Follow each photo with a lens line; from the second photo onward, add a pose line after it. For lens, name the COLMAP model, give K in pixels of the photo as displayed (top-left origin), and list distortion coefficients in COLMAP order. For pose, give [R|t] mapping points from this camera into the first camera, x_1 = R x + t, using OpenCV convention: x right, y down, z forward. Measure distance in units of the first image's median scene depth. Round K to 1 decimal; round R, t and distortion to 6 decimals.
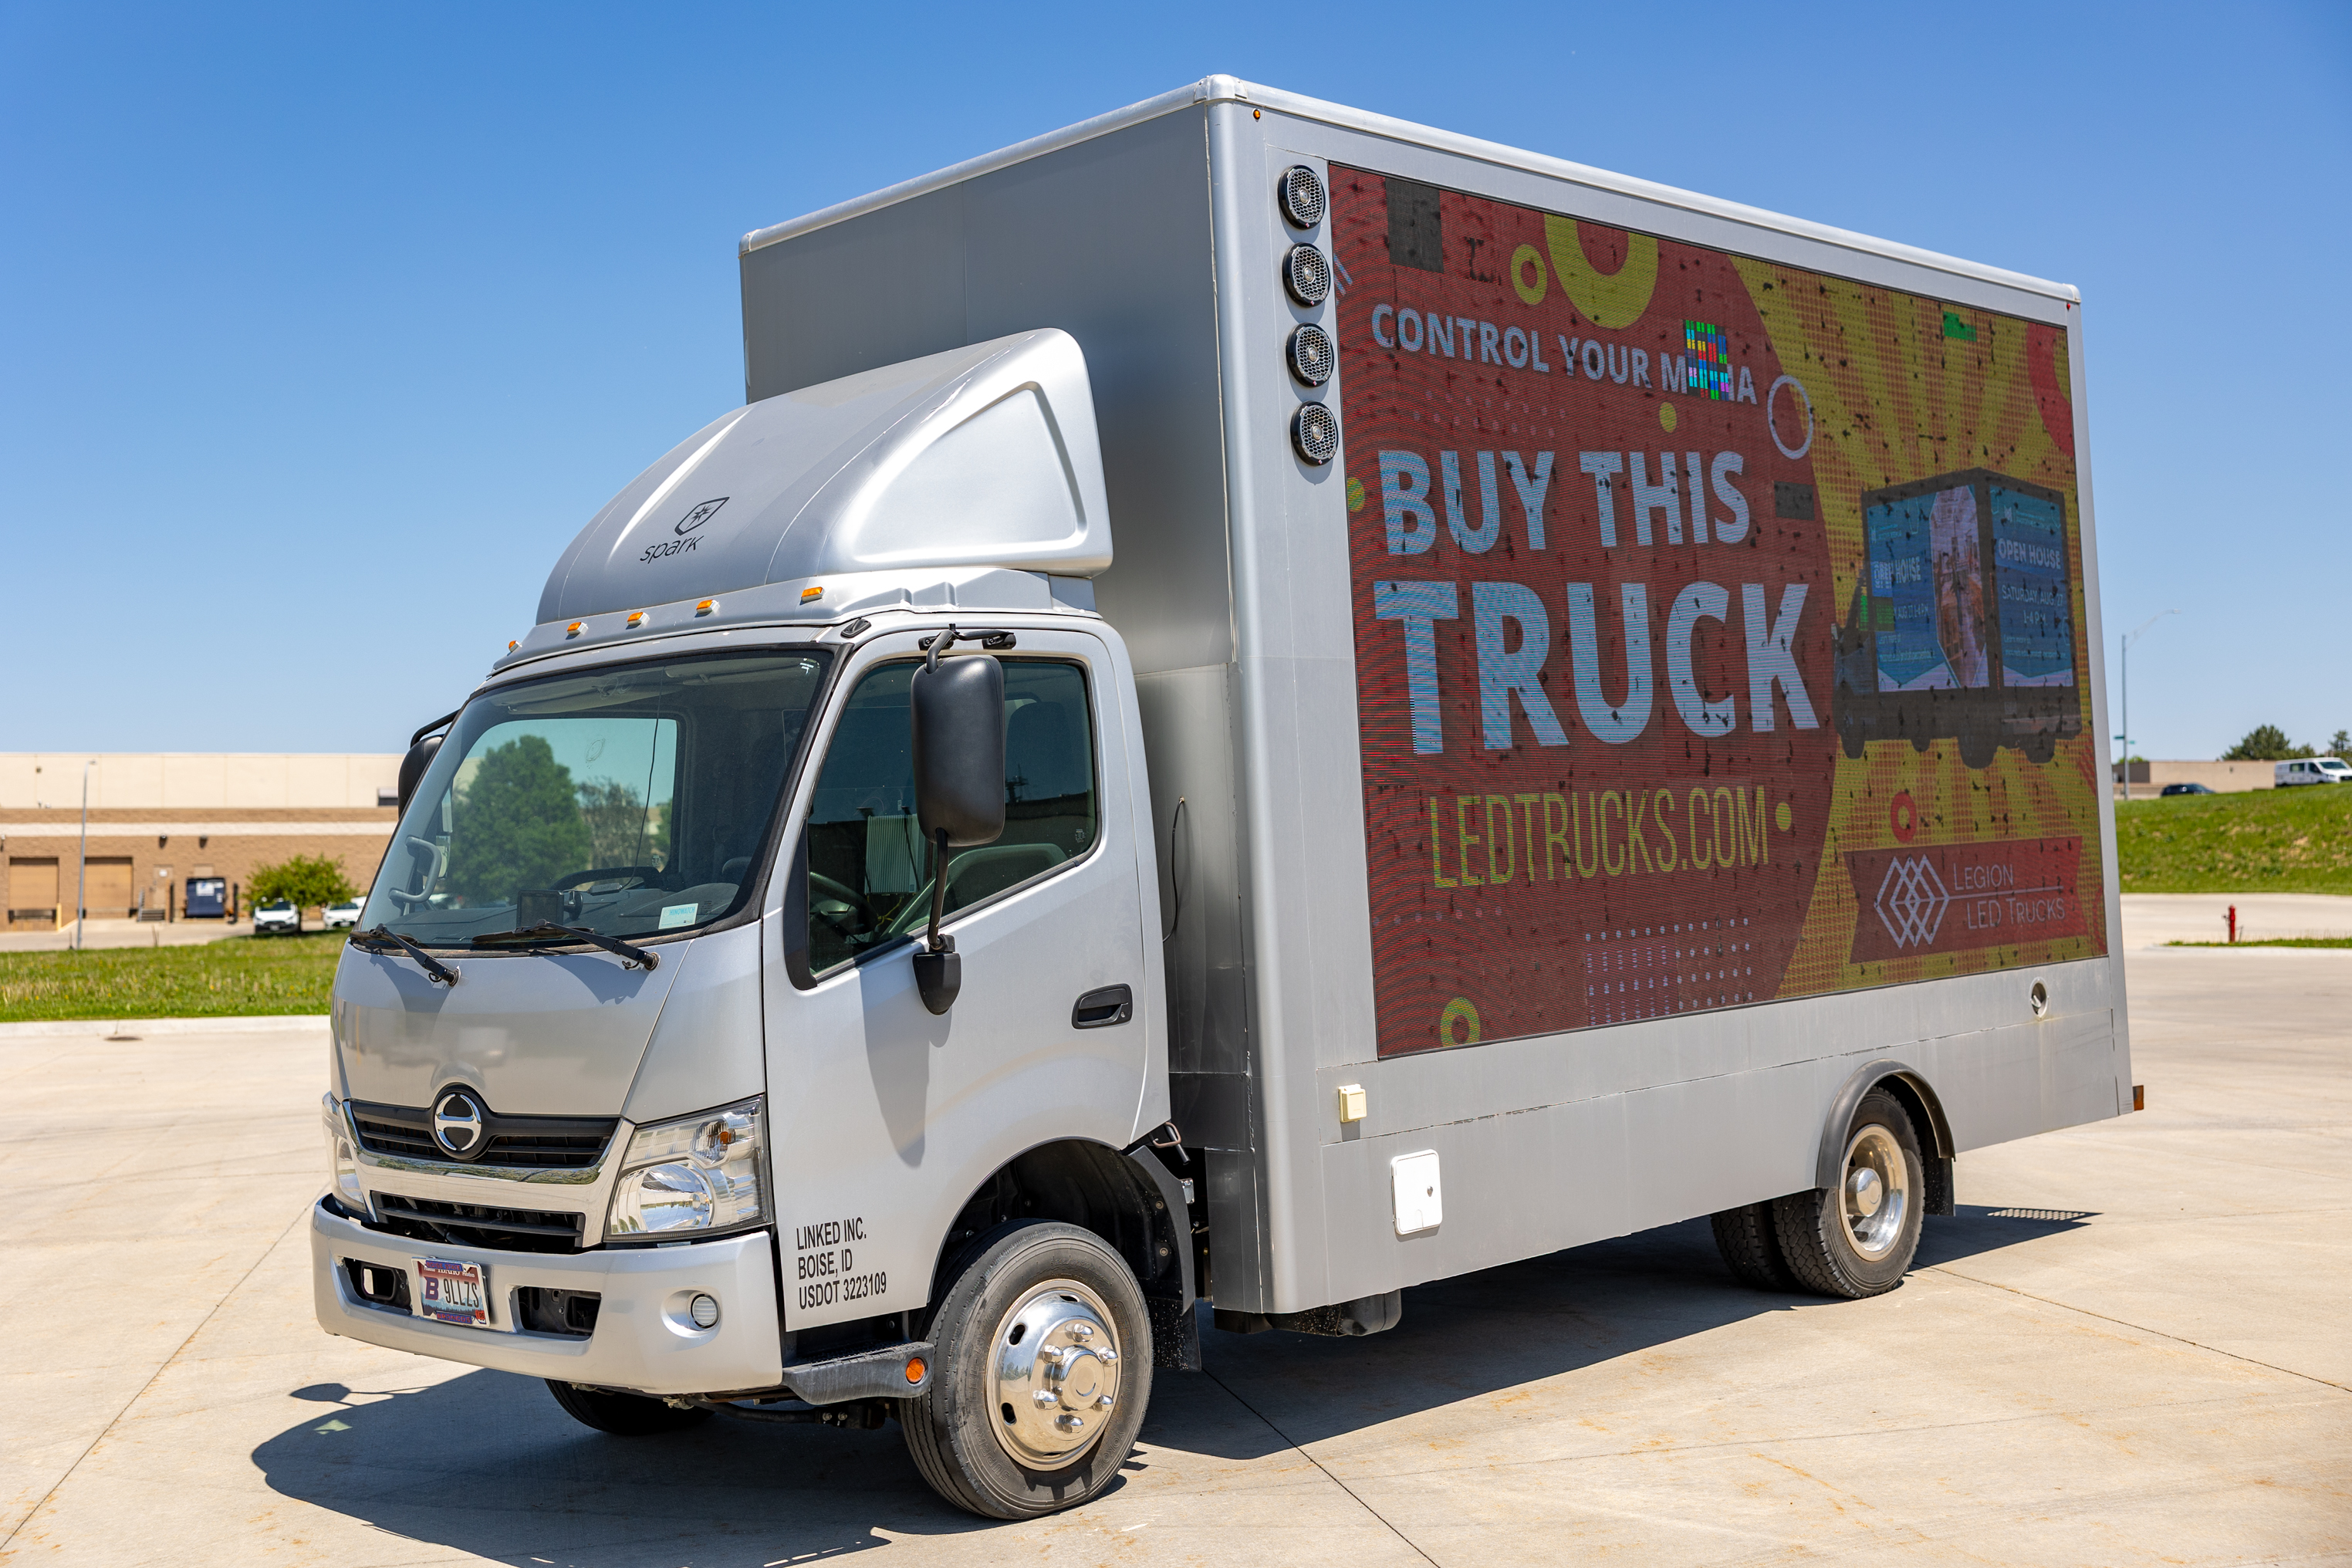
lens RADIAL K [[2675.8, 0, 1167.2], [0, 2675.8, 737.7], [0, 0, 1]] dist [0.009949, 0.000000]
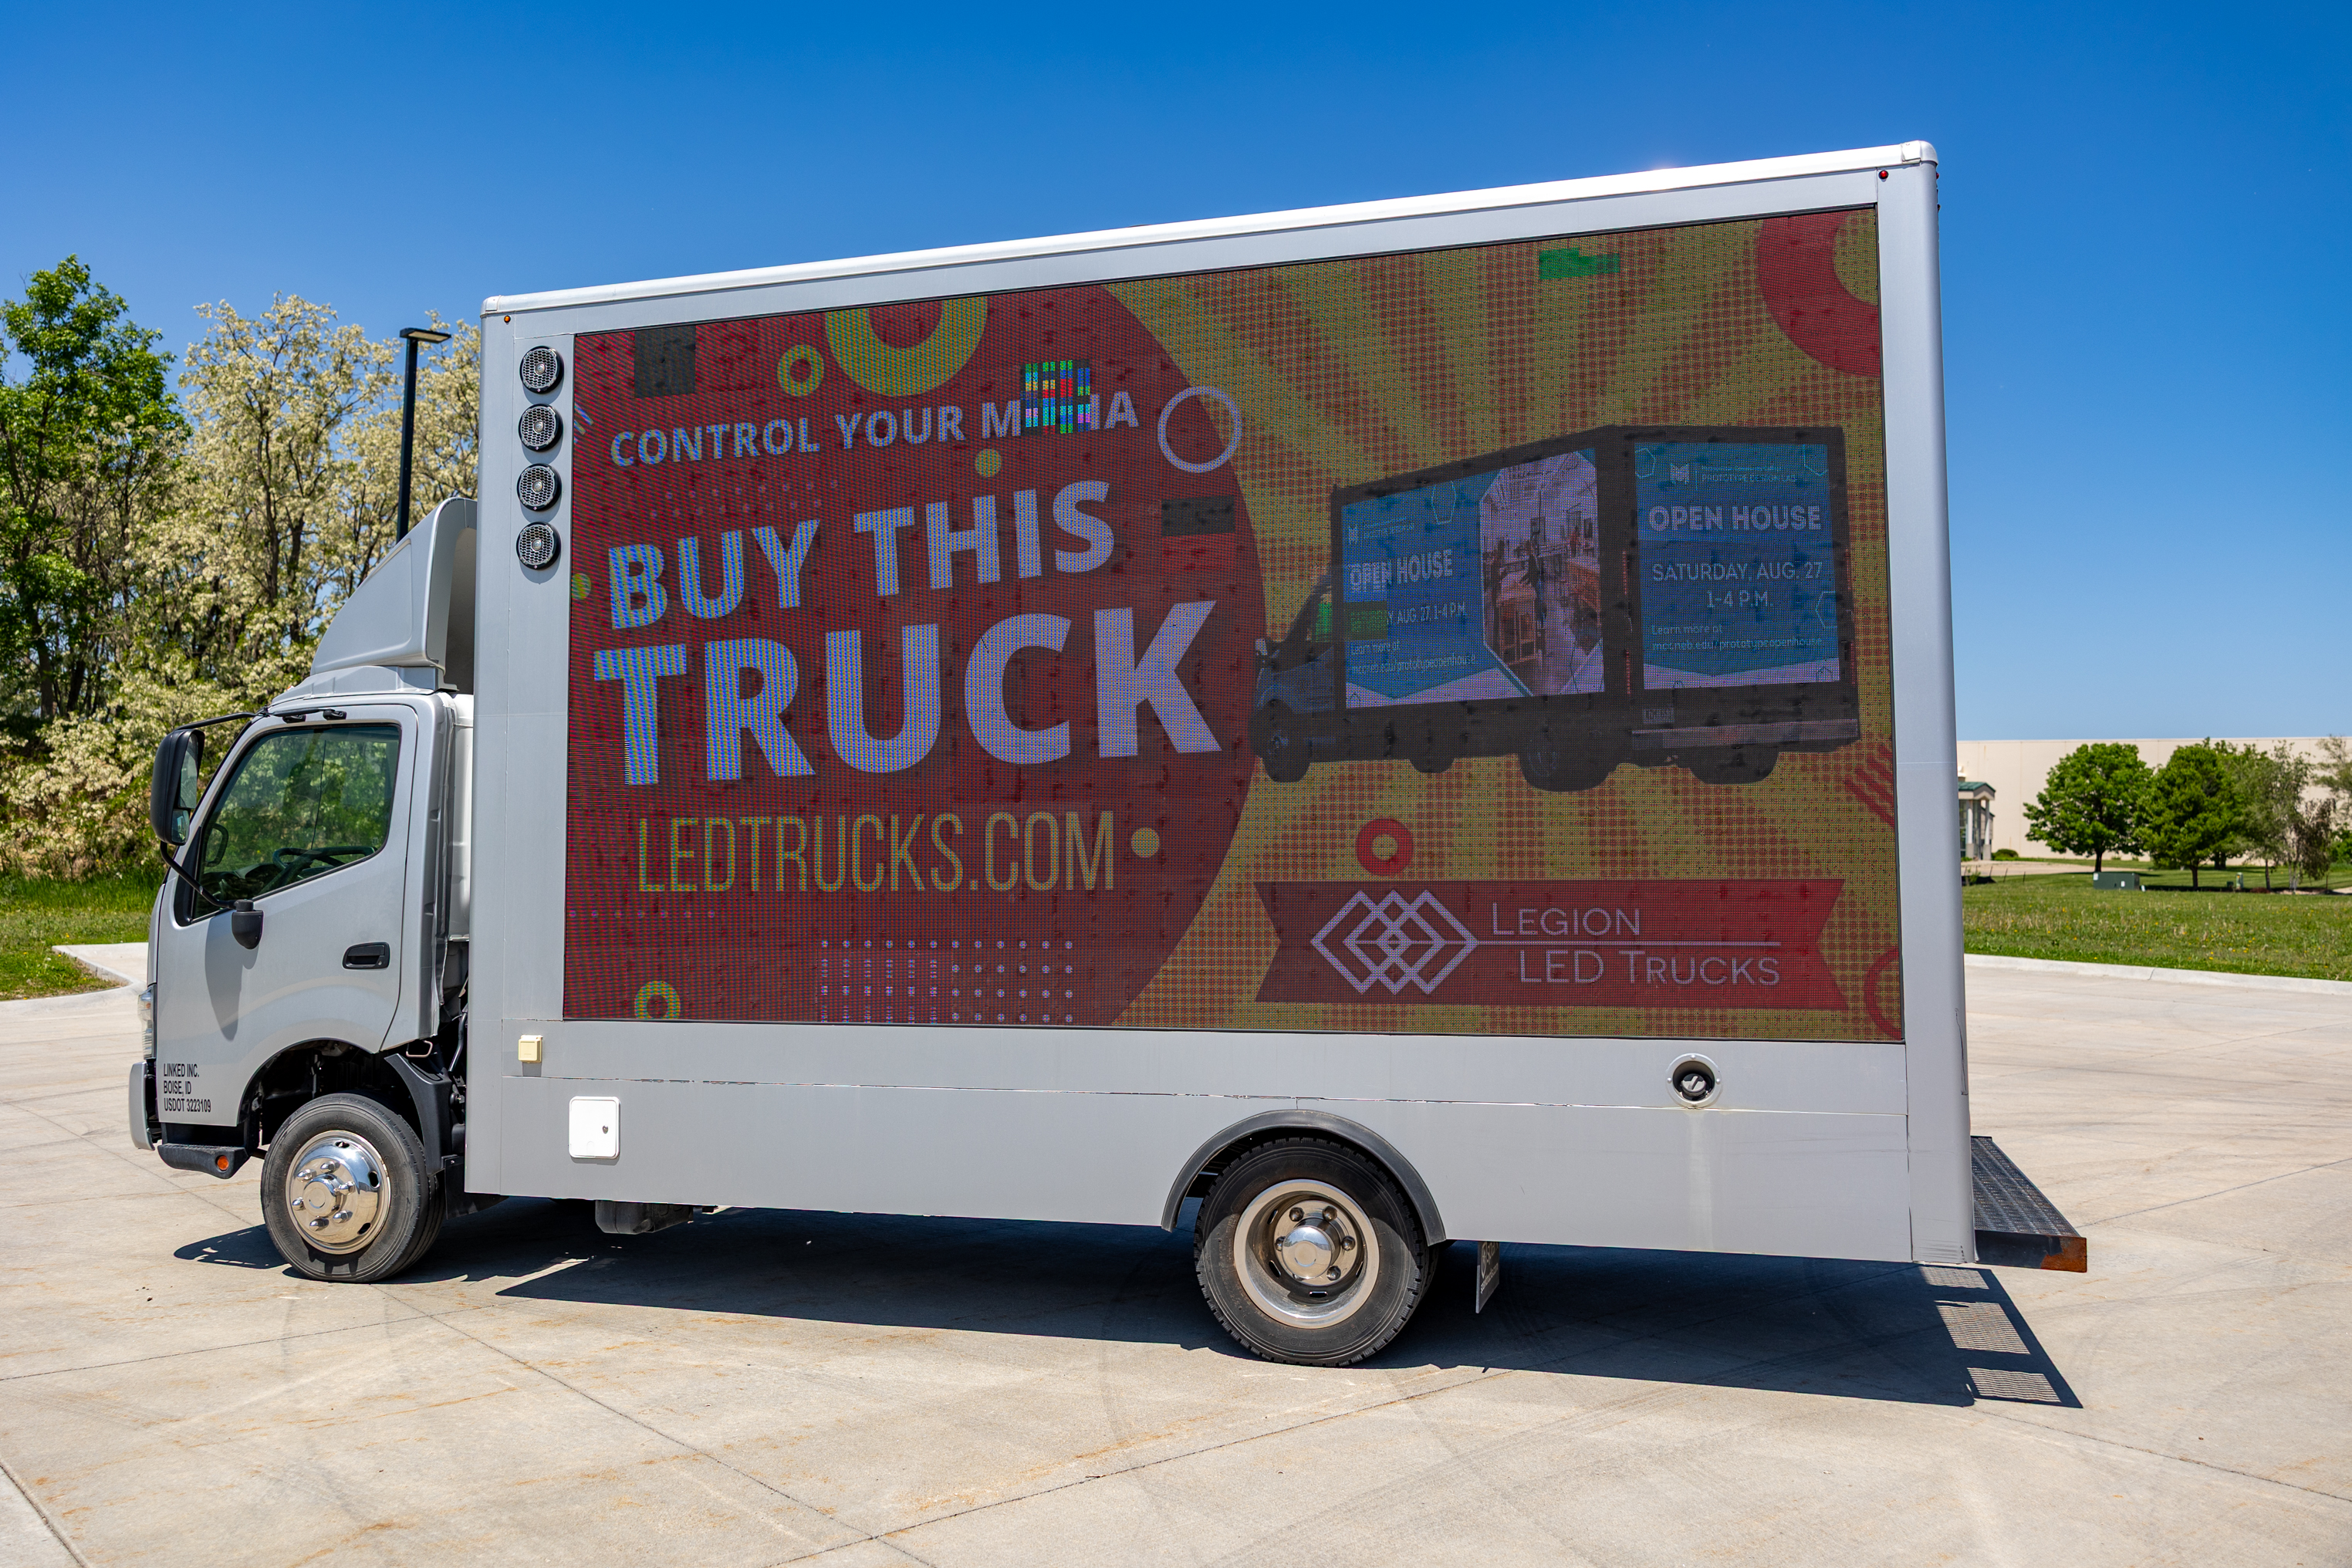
lens RADIAL K [[1903.4, 0, 1140.7], [0, 1903.4, 755.1], [0, 0, 1]] dist [-0.008578, 0.030176]
pose [[0.465914, -0.008096, -0.884793, 0.883196], [0.020110, 0.999797, 0.001442, -0.003832], [0.884601, -0.018465, 0.465982, 0.700968]]
